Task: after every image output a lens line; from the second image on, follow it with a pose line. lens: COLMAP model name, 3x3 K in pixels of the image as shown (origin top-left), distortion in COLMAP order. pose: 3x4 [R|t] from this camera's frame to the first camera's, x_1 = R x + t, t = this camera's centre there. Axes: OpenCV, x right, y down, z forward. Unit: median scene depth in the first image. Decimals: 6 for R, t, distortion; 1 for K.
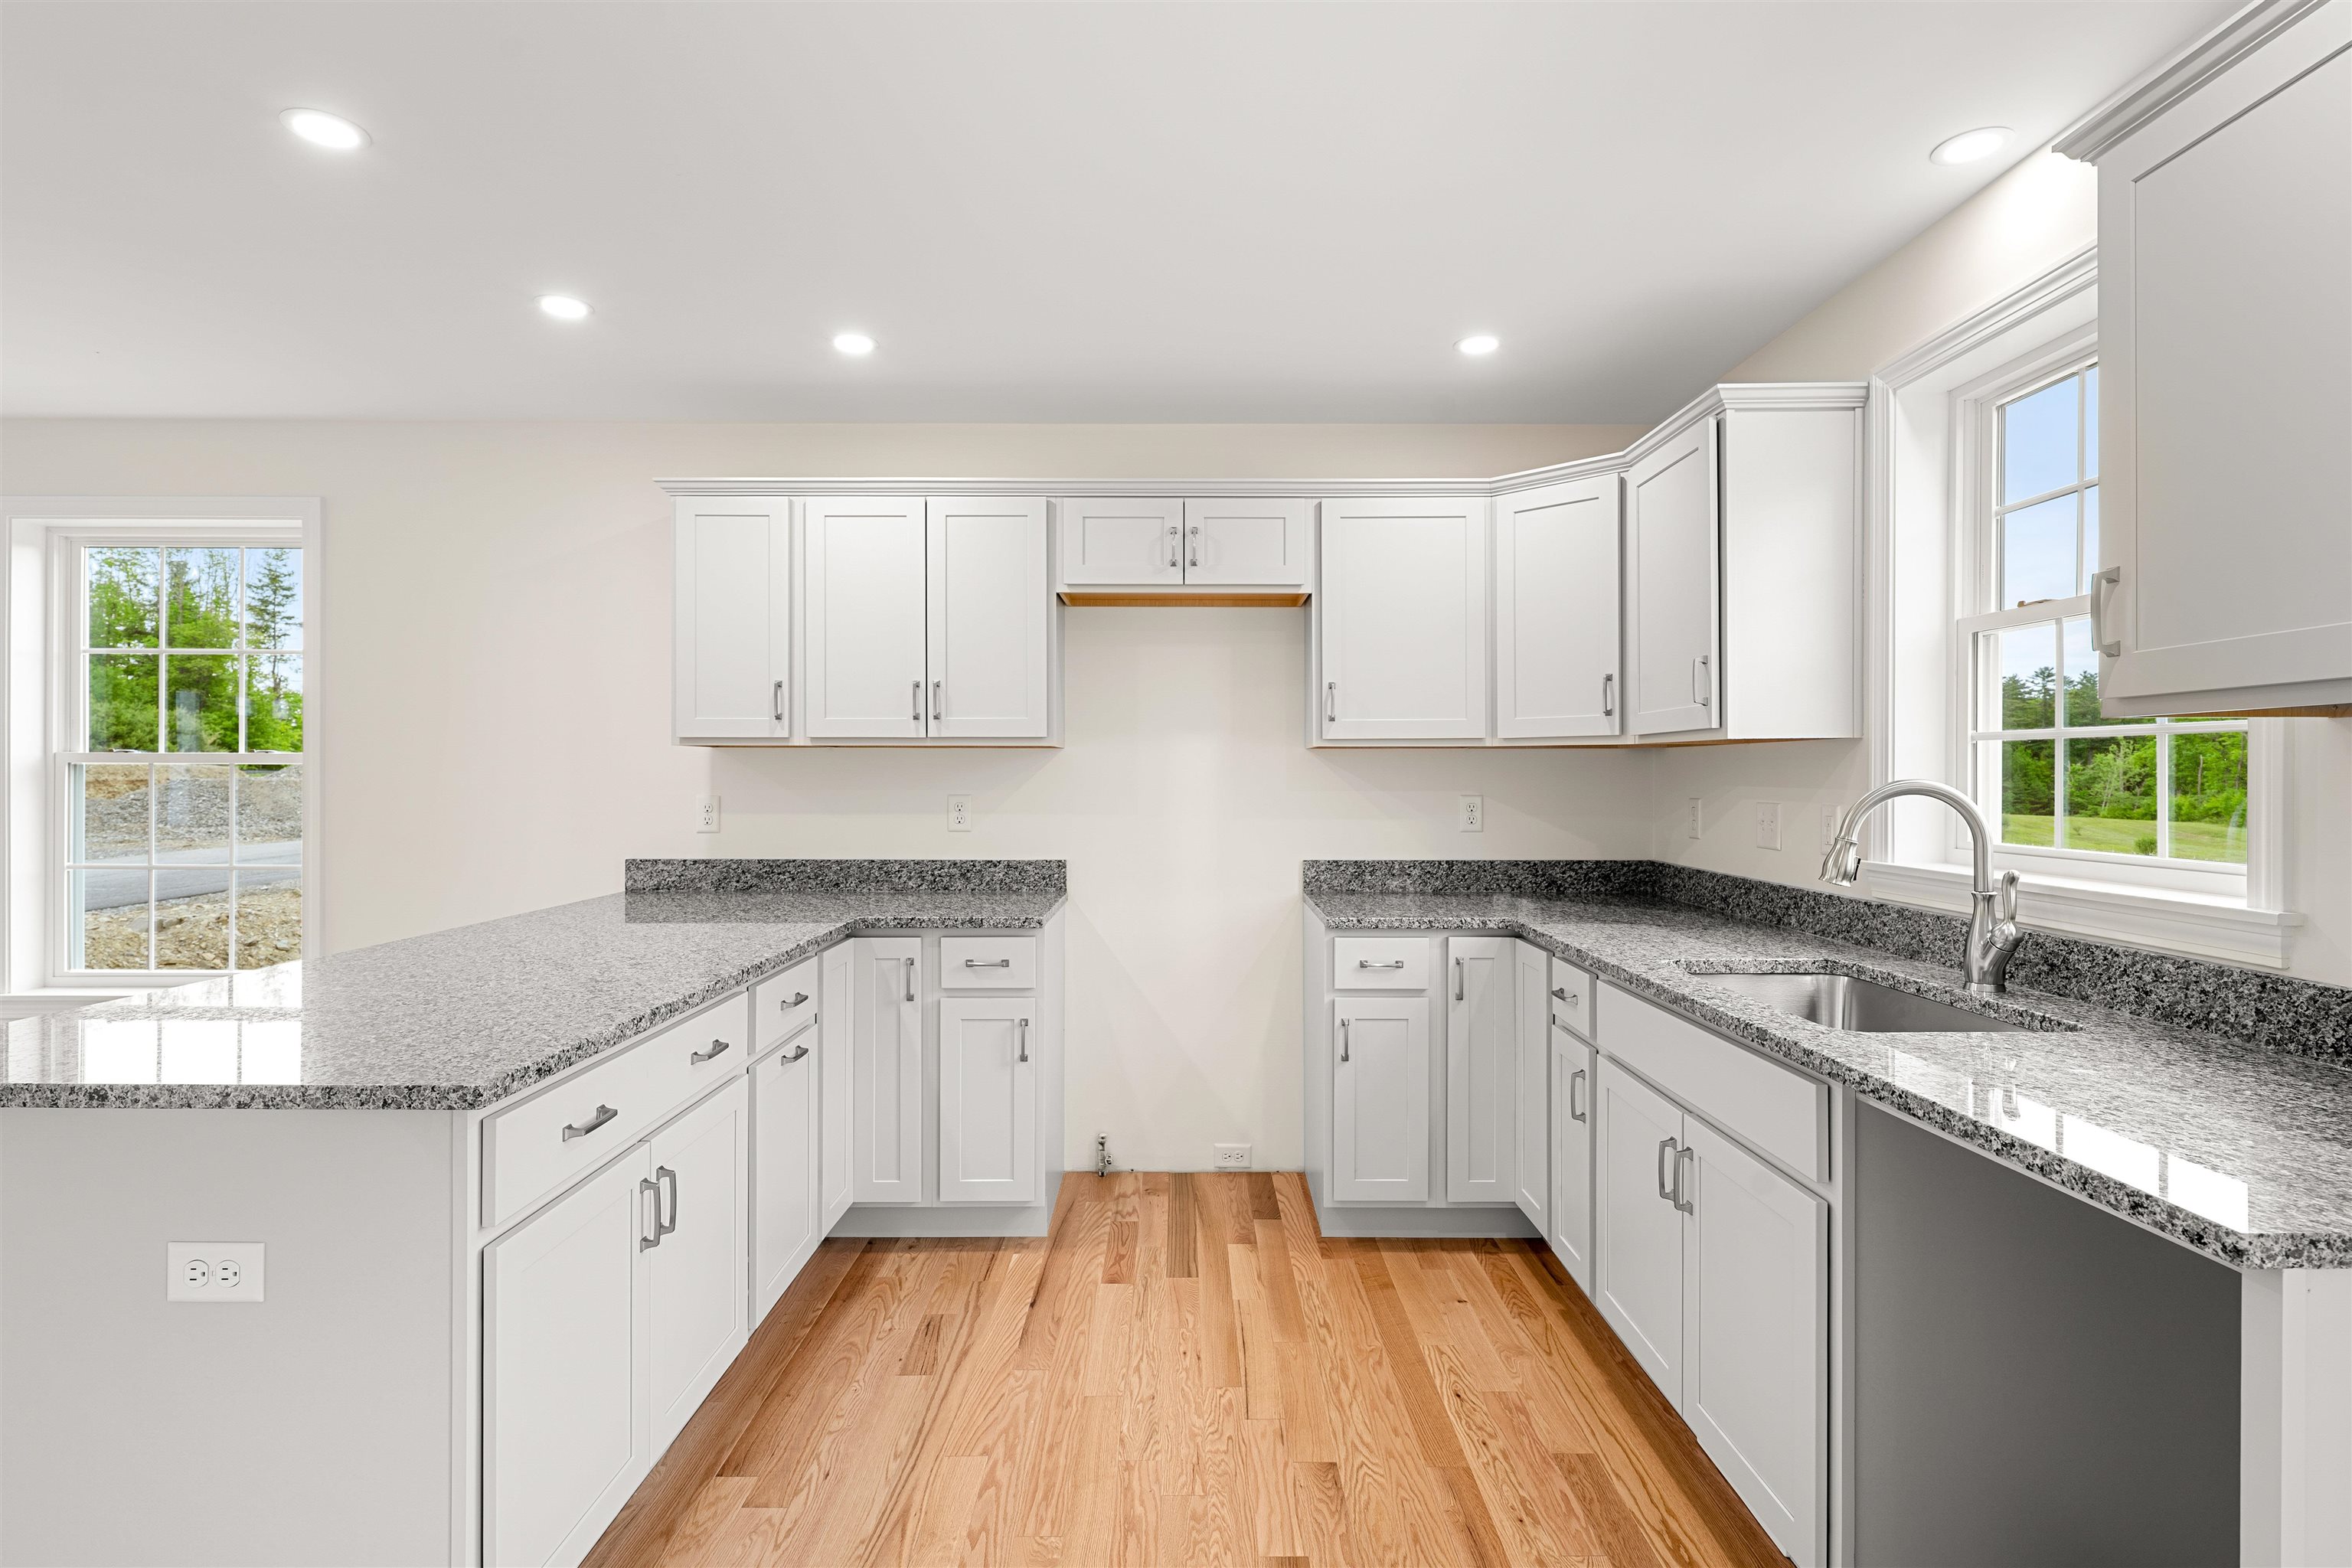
lens RADIAL K [[1162.3, 0, 1191.4], [0, 1162.3, 776.2], [0, 0, 1]] dist [0.002909, 0.000461]
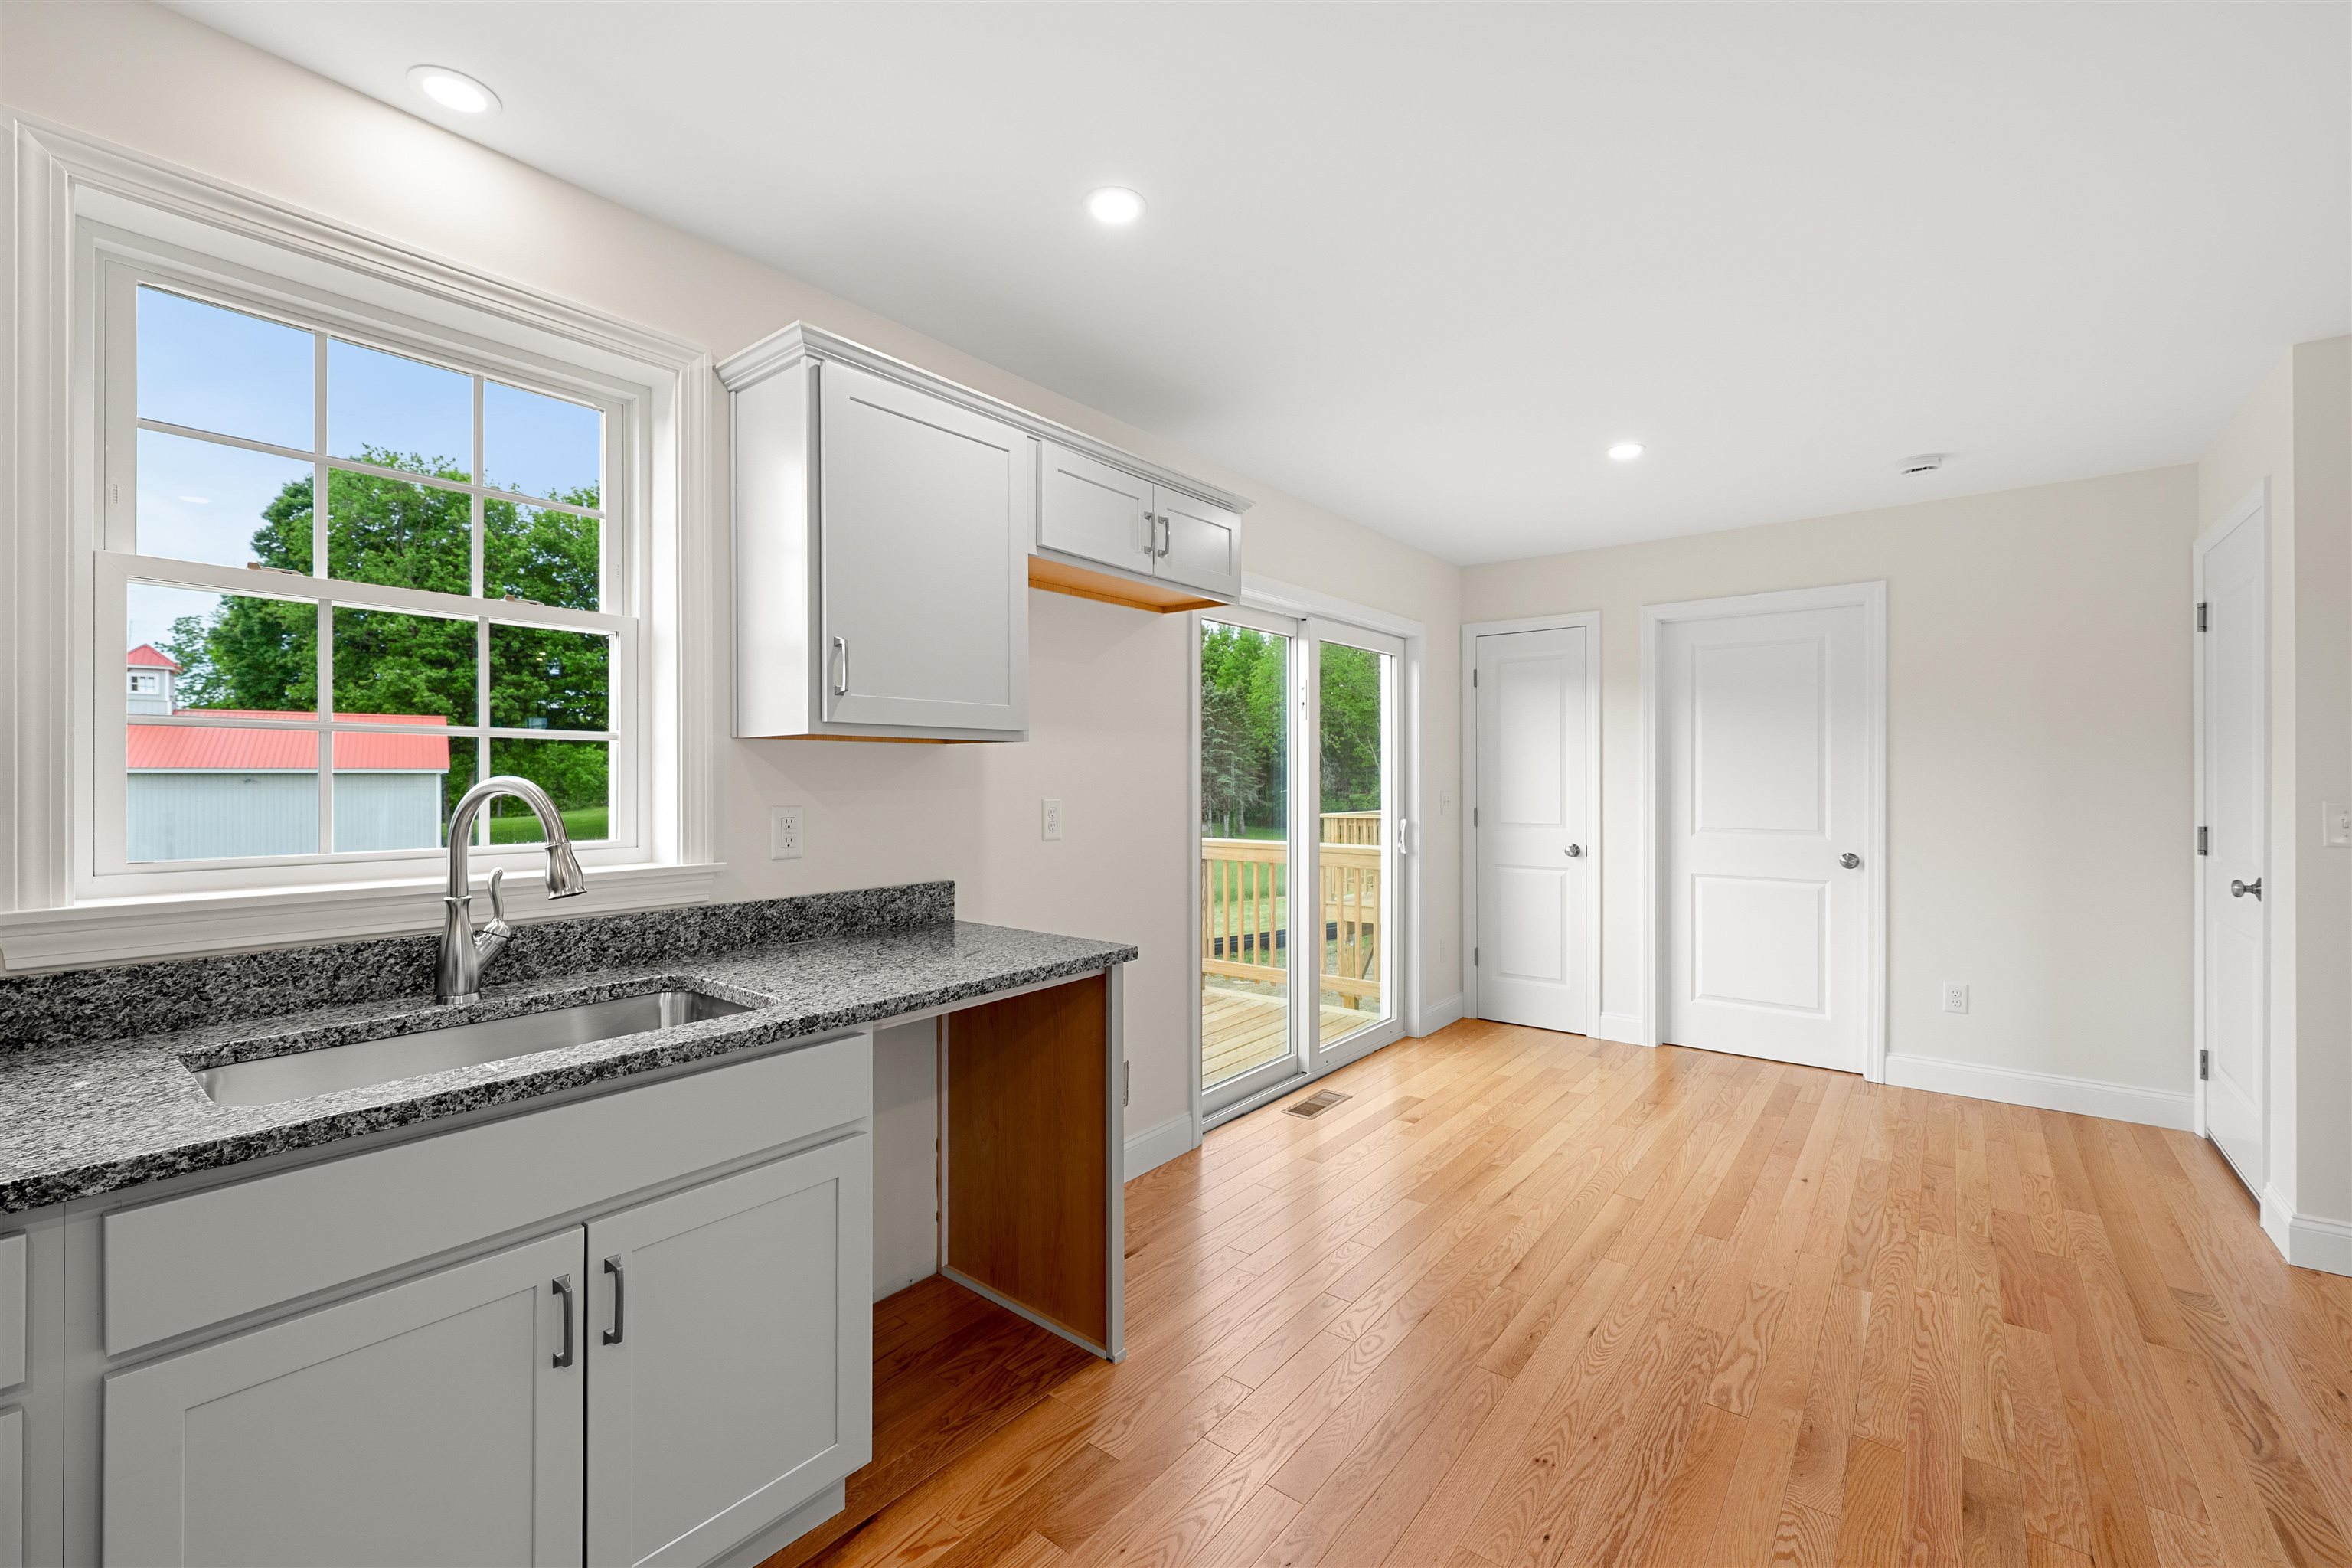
lens RADIAL K [[973.2, 0, 1172.6], [0, 973.2, 777.2], [0, 0, 1]] dist [0.000075, 0.000140]
pose [[-0.776566, 0.002080, 0.630032, -0.163659], [0.001752, 0.999998, -0.001141, 0.003625], [-0.630033, 0.000218, -0.776568, 0.793988]]
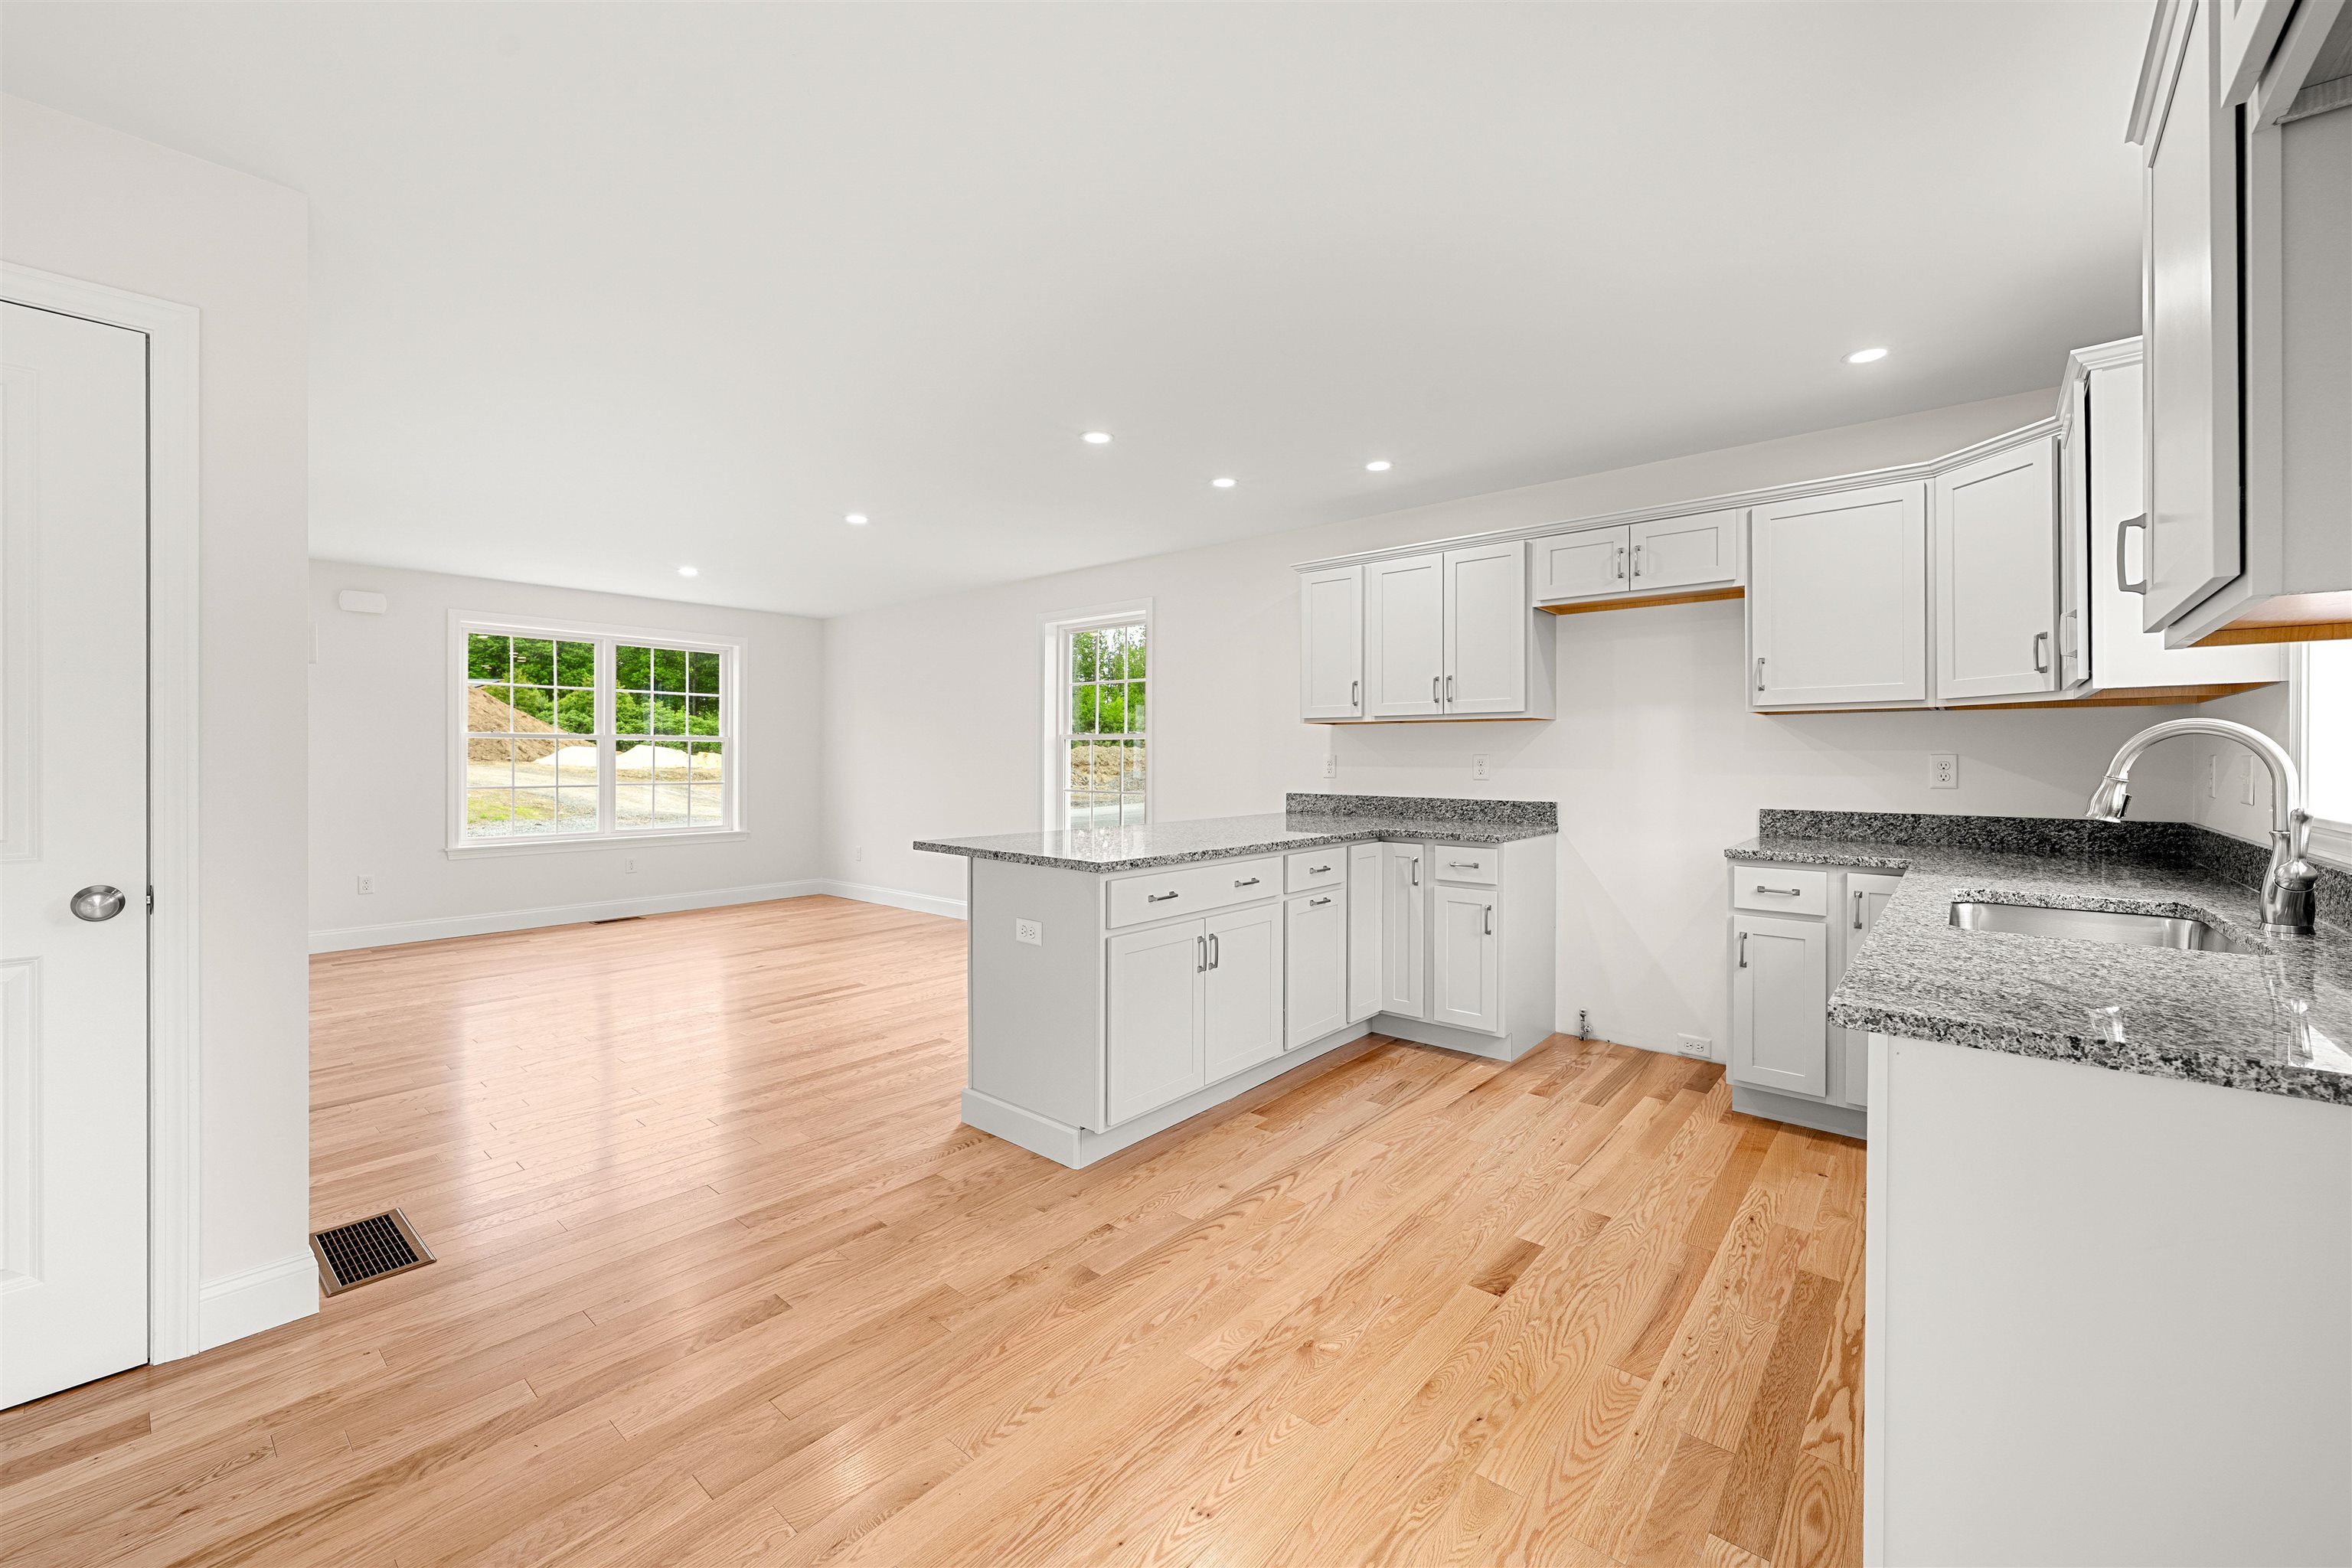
lens RADIAL K [[935.2, 0, 1176.7], [0, 935.2, 762.2], [0, 0, 1]] dist [-0.001161, -0.000045]
pose [[0.753339, 0.004287, -0.657618, 0.315671], [-0.002765, 0.999991, 0.003352, 0.026235], [0.657626, -0.000707, 0.753344, -0.129361]]
